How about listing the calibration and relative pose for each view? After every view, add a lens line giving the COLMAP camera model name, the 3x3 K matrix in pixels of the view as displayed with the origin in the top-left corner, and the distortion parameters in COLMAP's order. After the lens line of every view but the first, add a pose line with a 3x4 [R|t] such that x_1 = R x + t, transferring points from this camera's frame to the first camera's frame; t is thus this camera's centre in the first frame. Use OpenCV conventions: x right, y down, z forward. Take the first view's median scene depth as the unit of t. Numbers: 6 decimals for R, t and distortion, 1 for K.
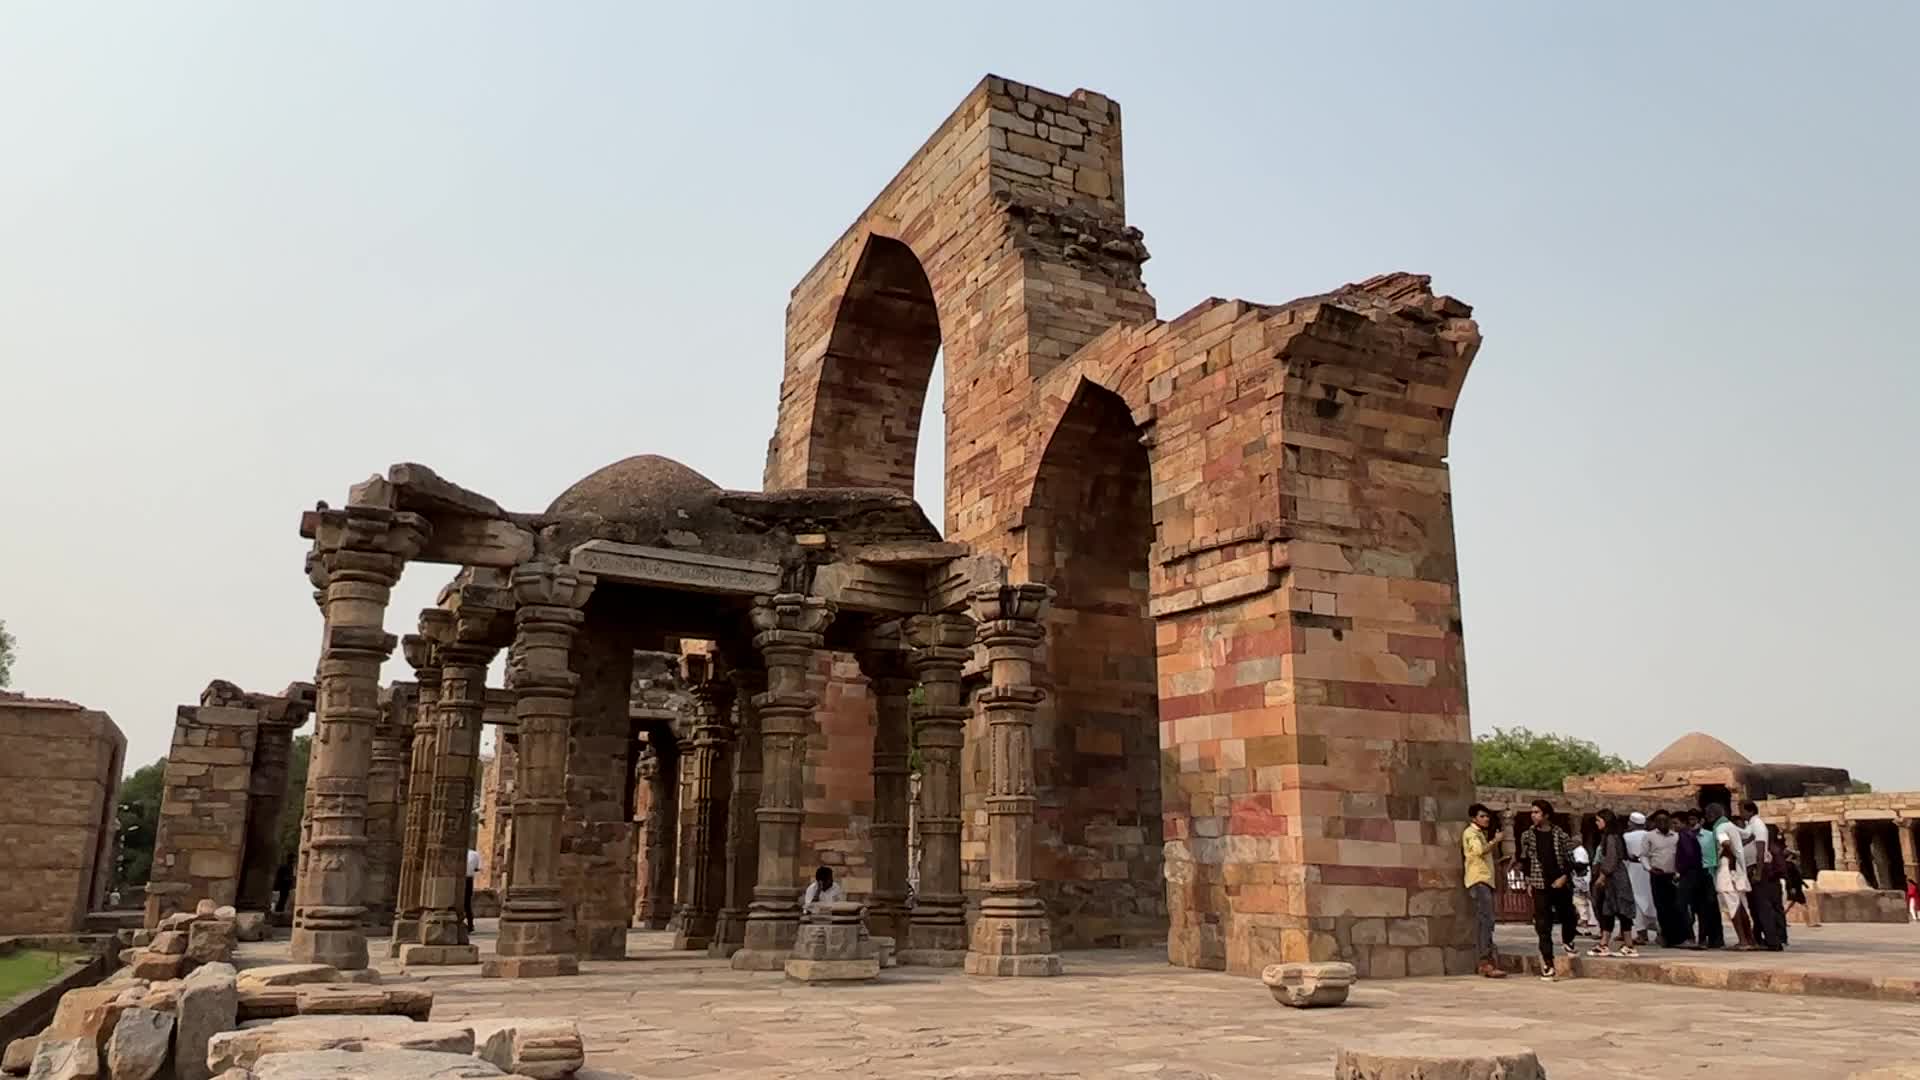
lens RADIAL K [[1366.9, 0, 958.7], [0, 1366.9, 530.9], [0, 0, 1]] dist [-0.002610, -0.001797]
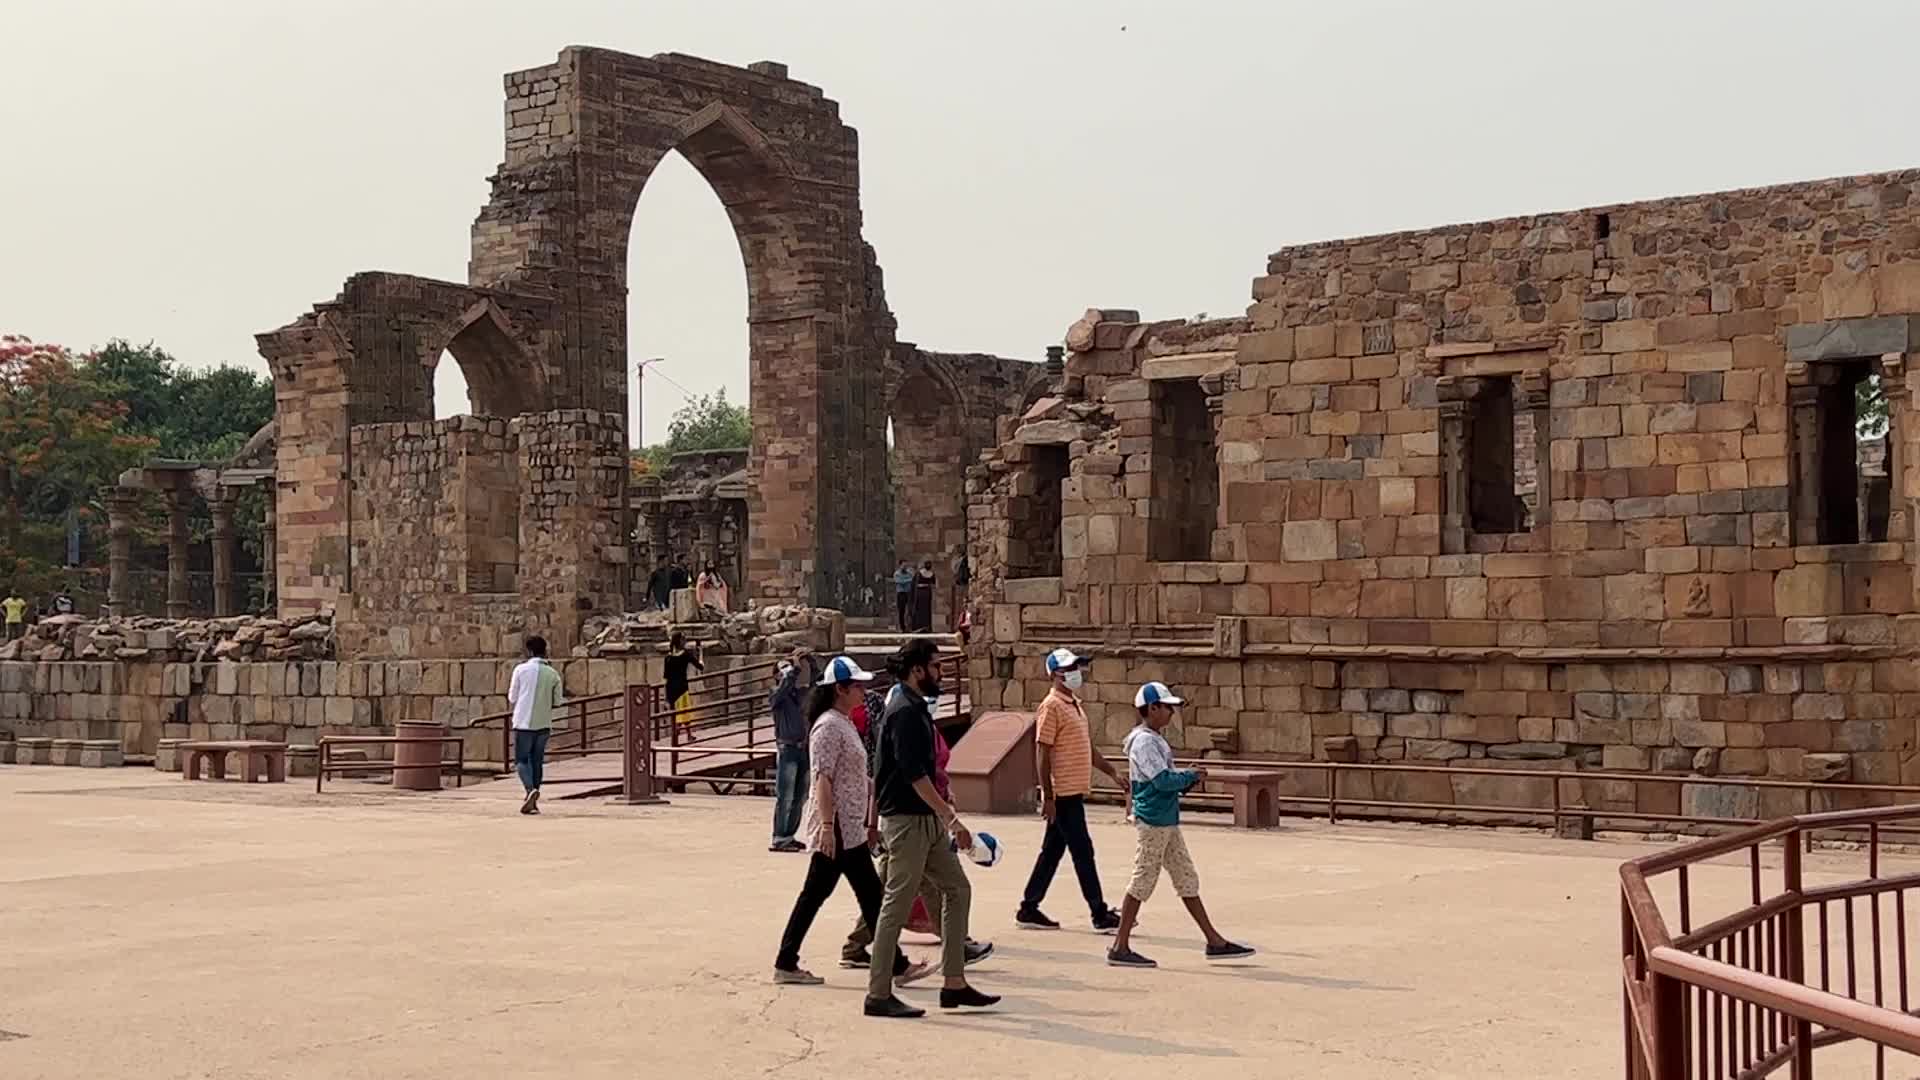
lens RADIAL K [[2745.2, 0, 960.2], [0, 2745.2, 542.6], [0, 0, 1]] dist [0.119942, 0.000000]
pose [[0.392737, -0.043691, -0.918612, 4.247706], [0.240207, 0.969070, 0.056605, 0.148263], [0.887726, -0.242888, 0.391085, 0.221523]]
